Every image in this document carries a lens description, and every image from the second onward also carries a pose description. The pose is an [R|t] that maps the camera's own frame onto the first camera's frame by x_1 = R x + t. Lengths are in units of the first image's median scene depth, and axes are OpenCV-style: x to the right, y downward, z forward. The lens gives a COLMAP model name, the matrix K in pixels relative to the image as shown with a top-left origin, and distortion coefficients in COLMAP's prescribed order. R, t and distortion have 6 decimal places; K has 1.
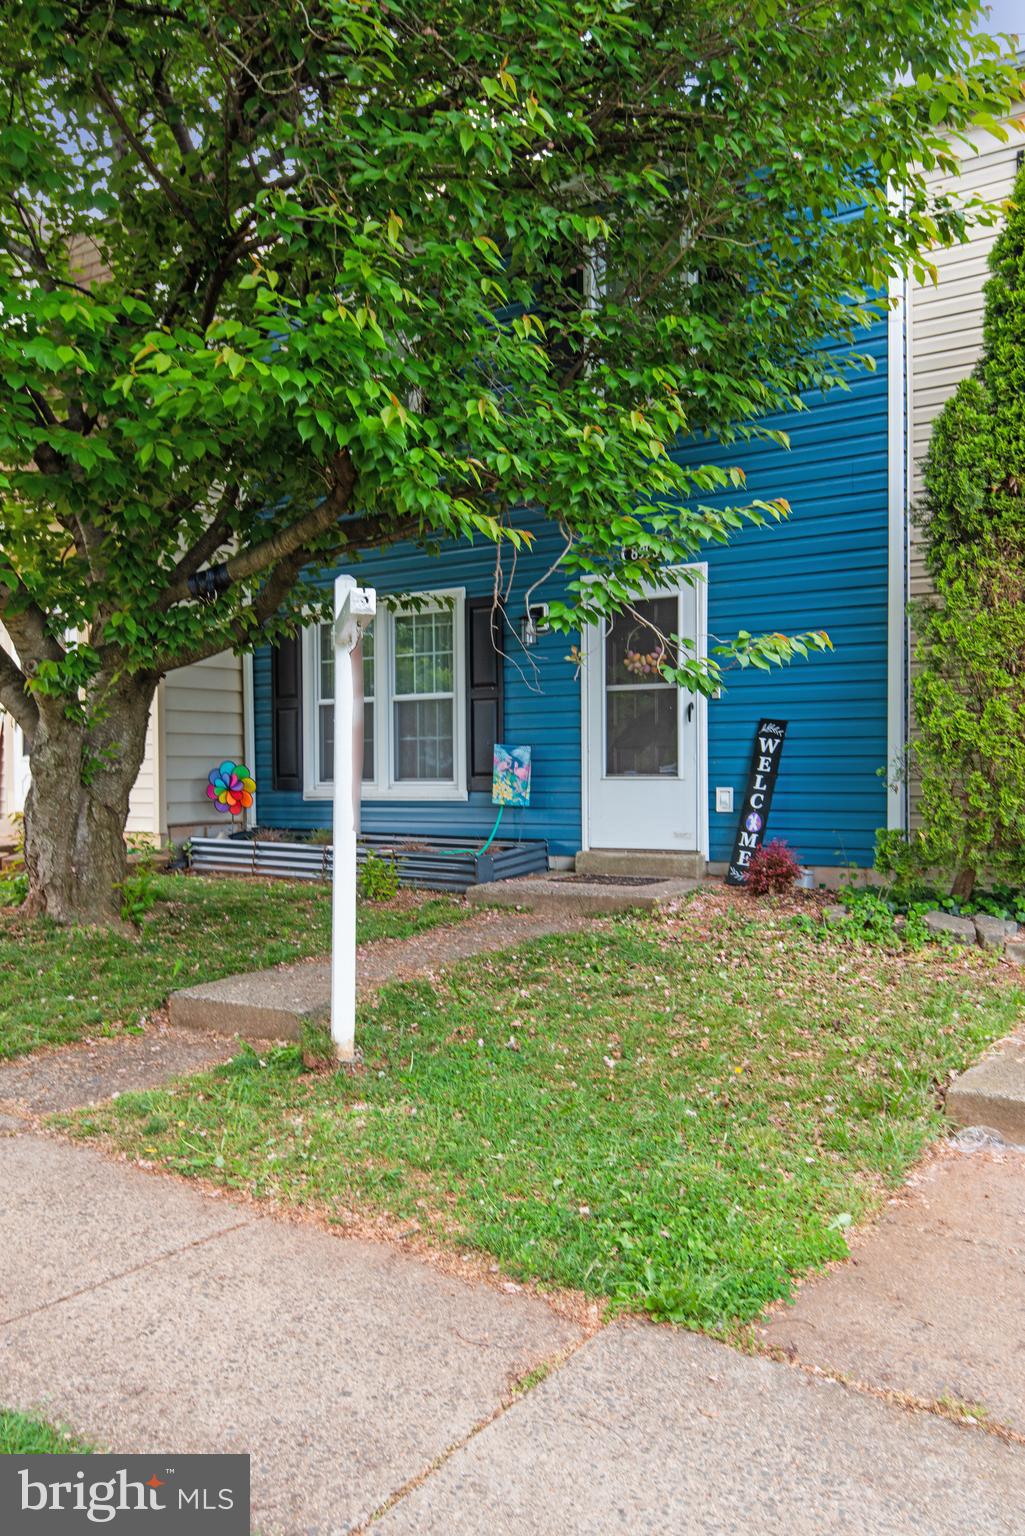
lens RADIAL K [[1262.0, 0, 512.5], [0, 1262.0, 771.8], [0, 0, 1]] dist [0.051036, 0.002805]
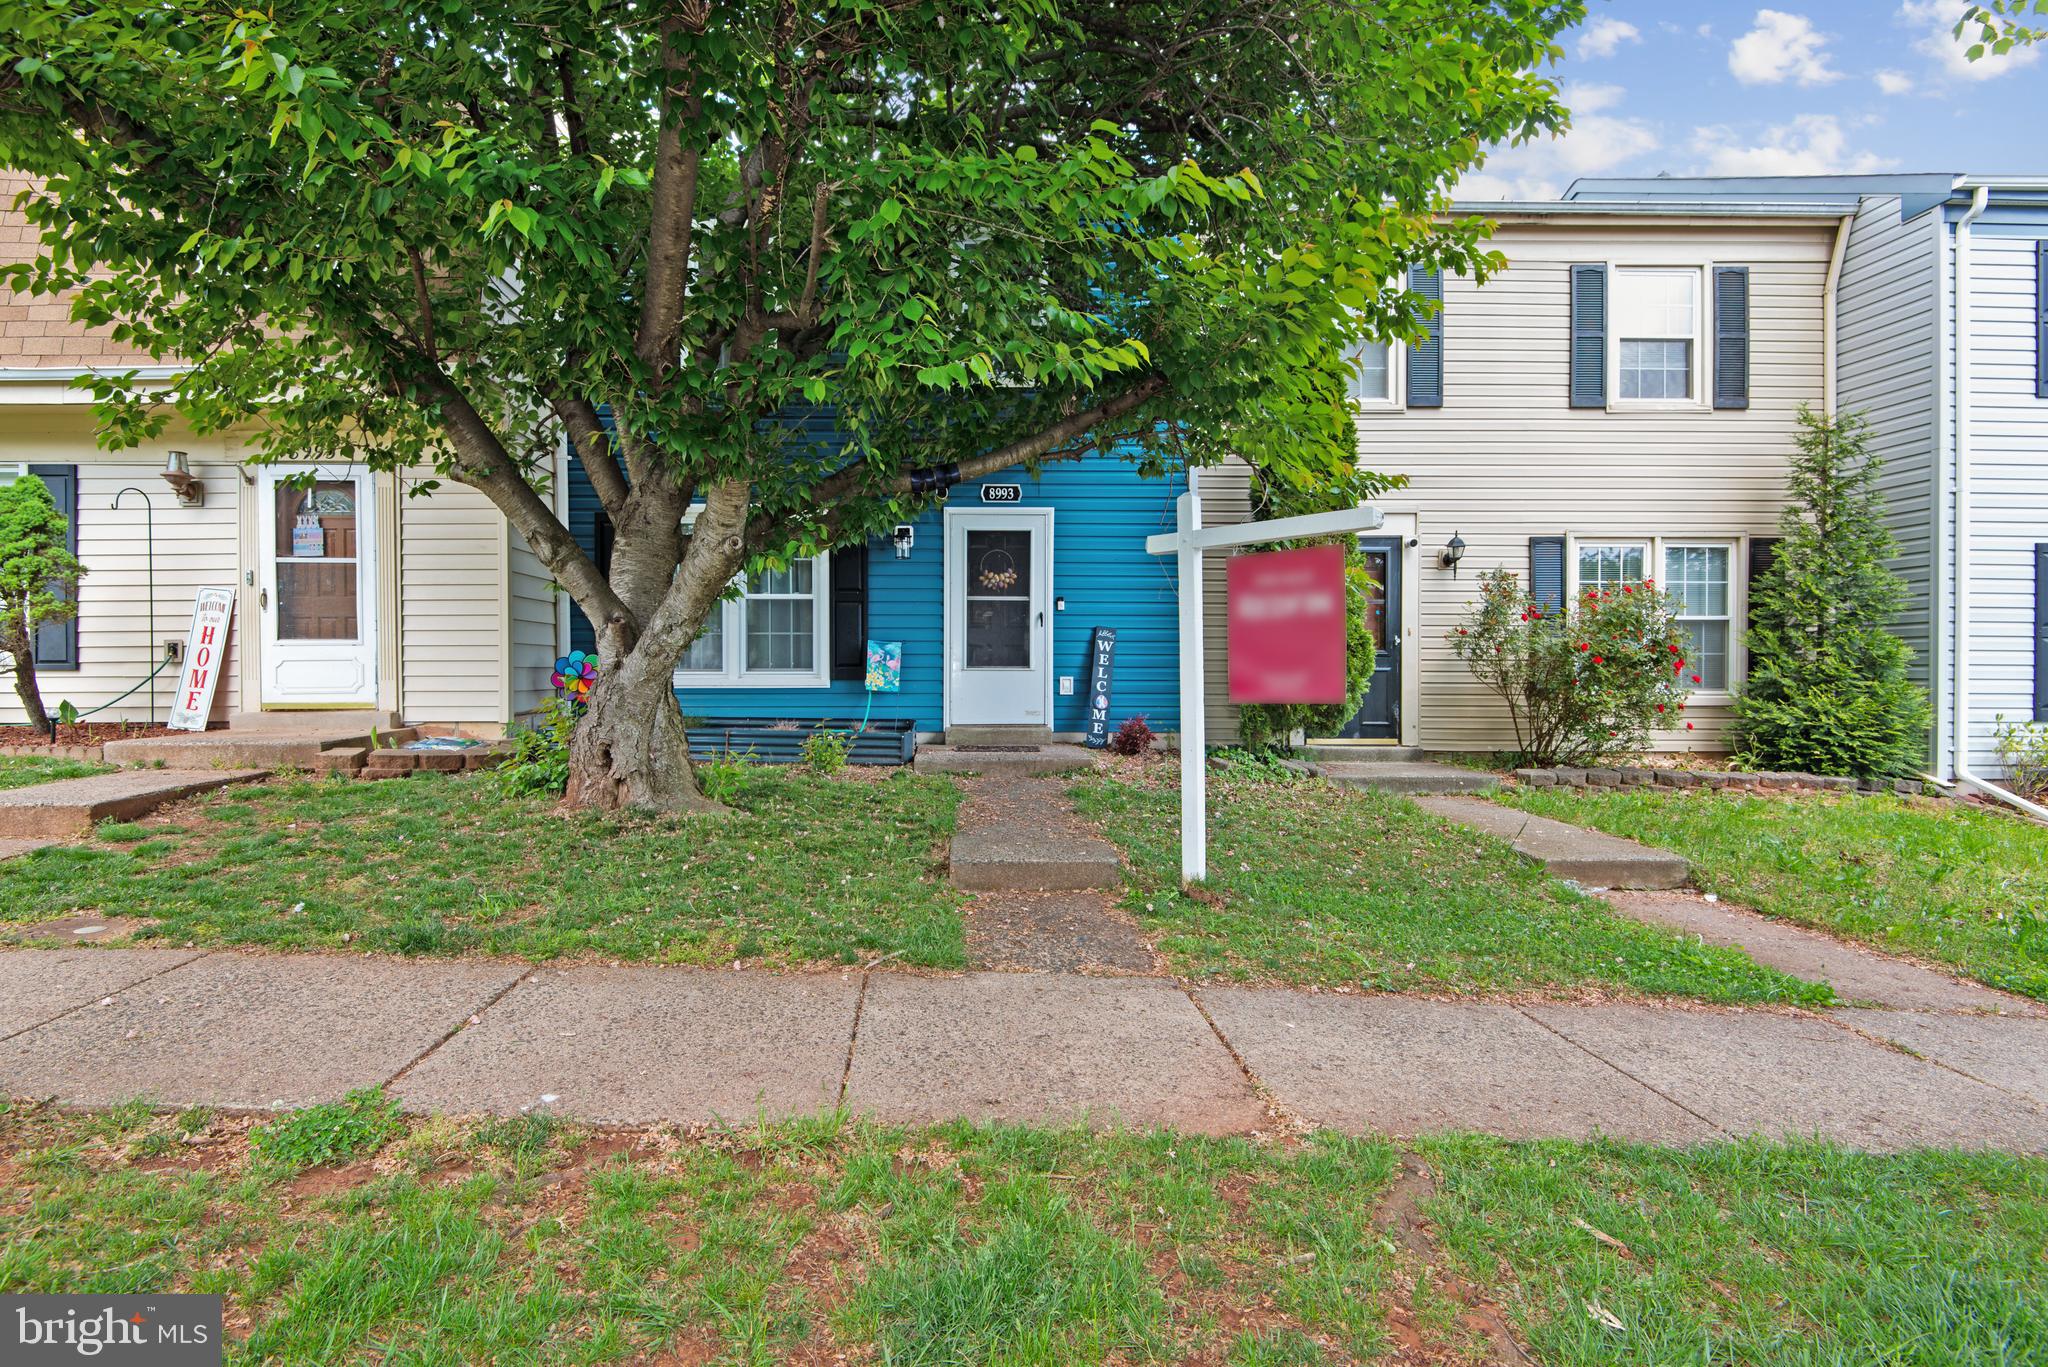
lens RADIAL K [[941.1, 0, 1022.7], [0, 941.1, 679.5], [0, 0, 1]] dist [0.012754, -0.007631]
pose [[0.812088, 0.003522, 0.583524, -0.448840], [-0.007439, 0.999963, 0.004316, 0.011426], [-0.583487, -0.007846, 0.812084, 0.210910]]
